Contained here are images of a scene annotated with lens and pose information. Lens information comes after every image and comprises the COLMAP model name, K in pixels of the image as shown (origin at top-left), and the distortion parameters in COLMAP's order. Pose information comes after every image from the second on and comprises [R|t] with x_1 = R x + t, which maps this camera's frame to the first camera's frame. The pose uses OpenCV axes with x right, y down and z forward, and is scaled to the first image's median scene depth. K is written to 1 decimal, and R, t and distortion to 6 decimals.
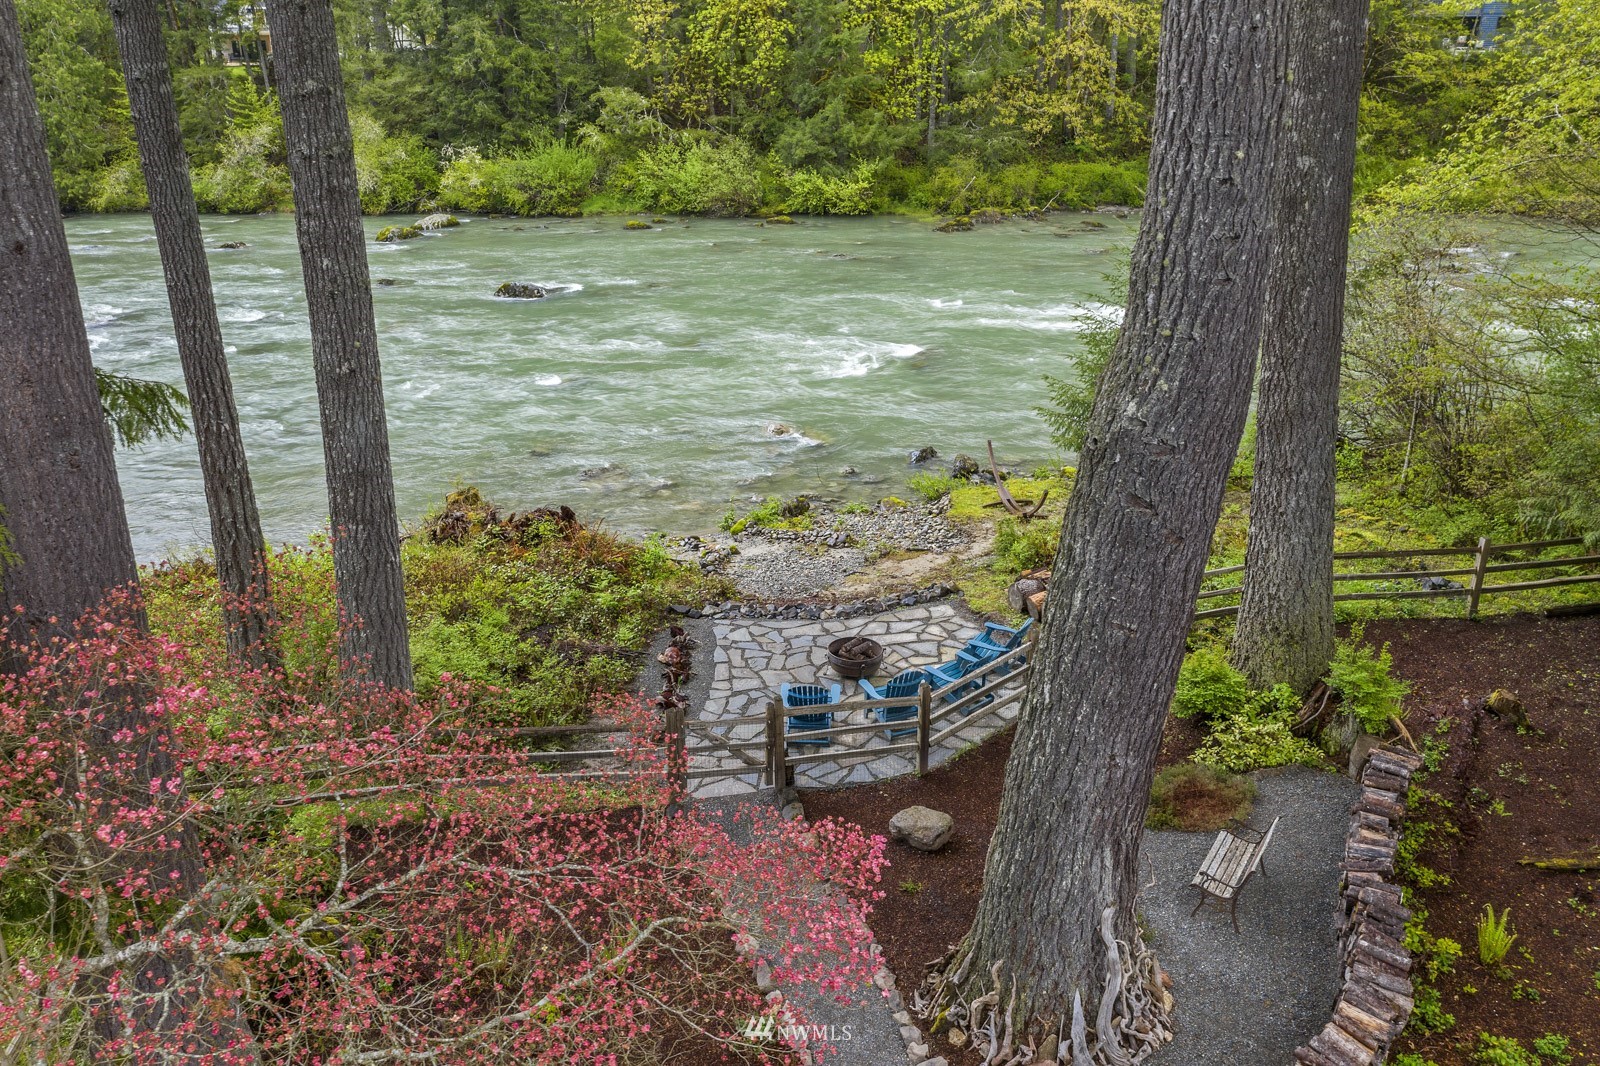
lens RADIAL K [[1264.4, 0, 800.0], [0, 1264.4, 533.0], [0, 0, 1]] dist [-0.016070, -0.003935]
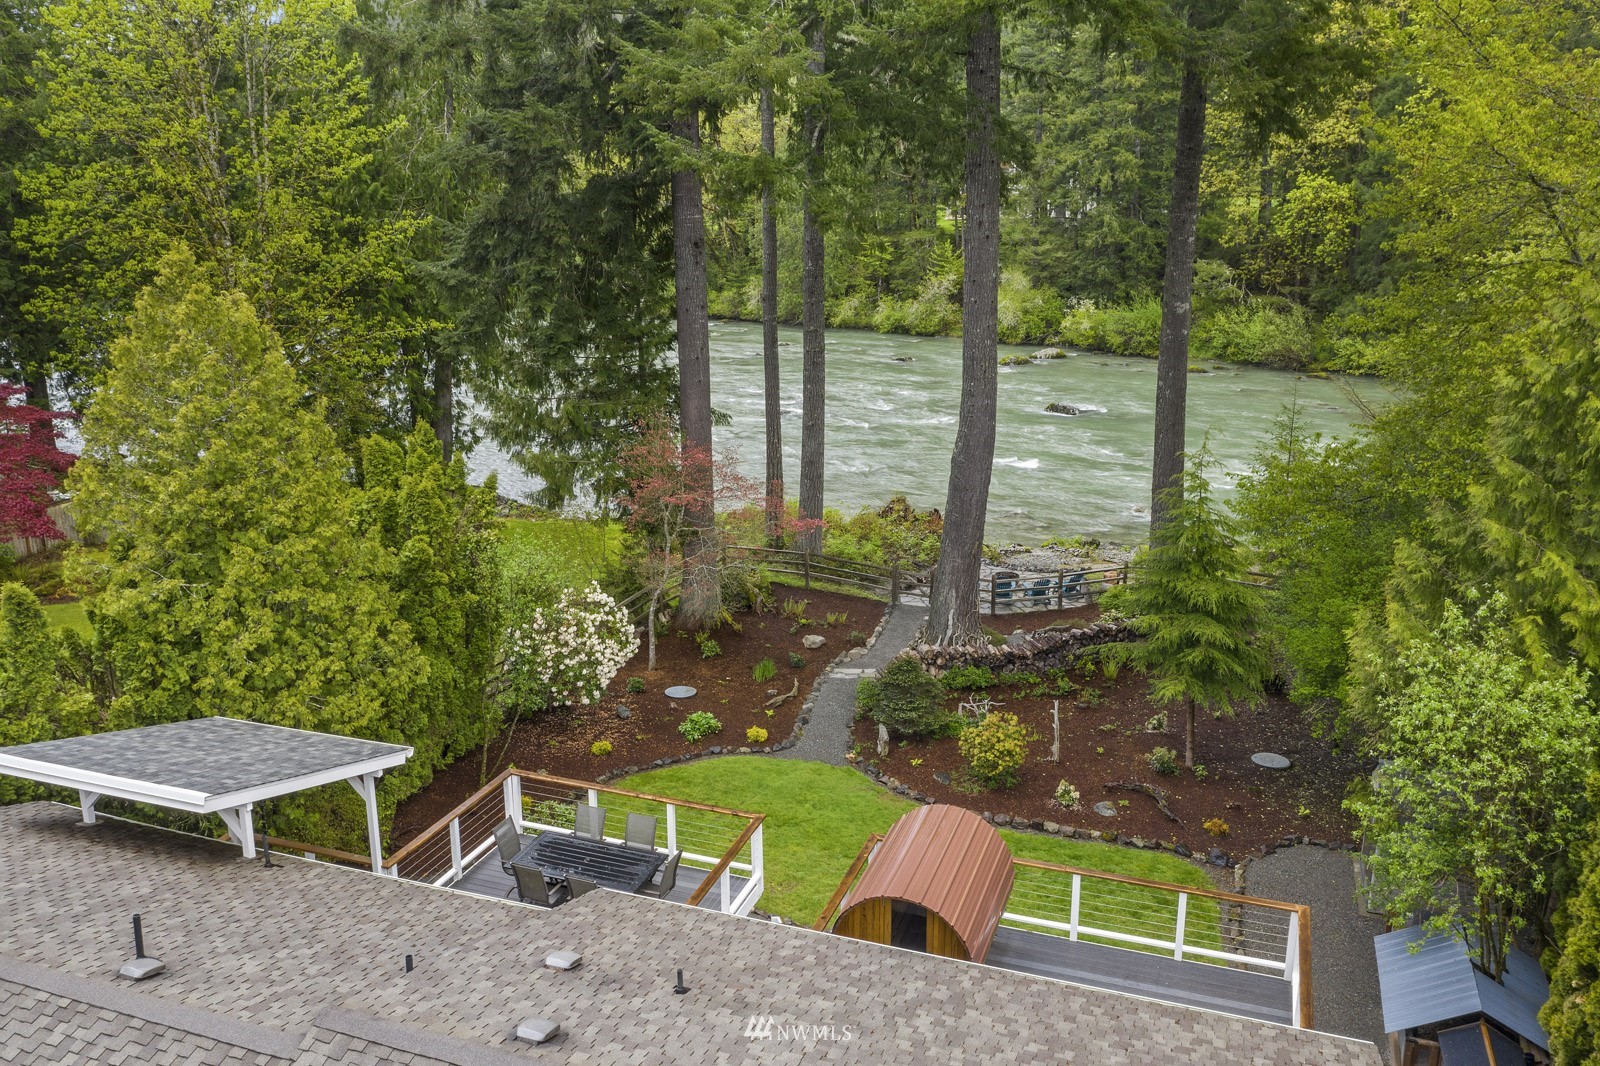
lens RADIAL K [[1264.4, 0, 800.0], [0, 1264.4, 533.0], [0, 0, 1]] dist [-0.016070, -0.003935]
pose [[0.845840, 0.151551, -0.511456, 0.193664], [-0.197061, 0.979745, -0.035586, 0.038017], [0.495703, 0.130888, 0.858572, -0.246299]]
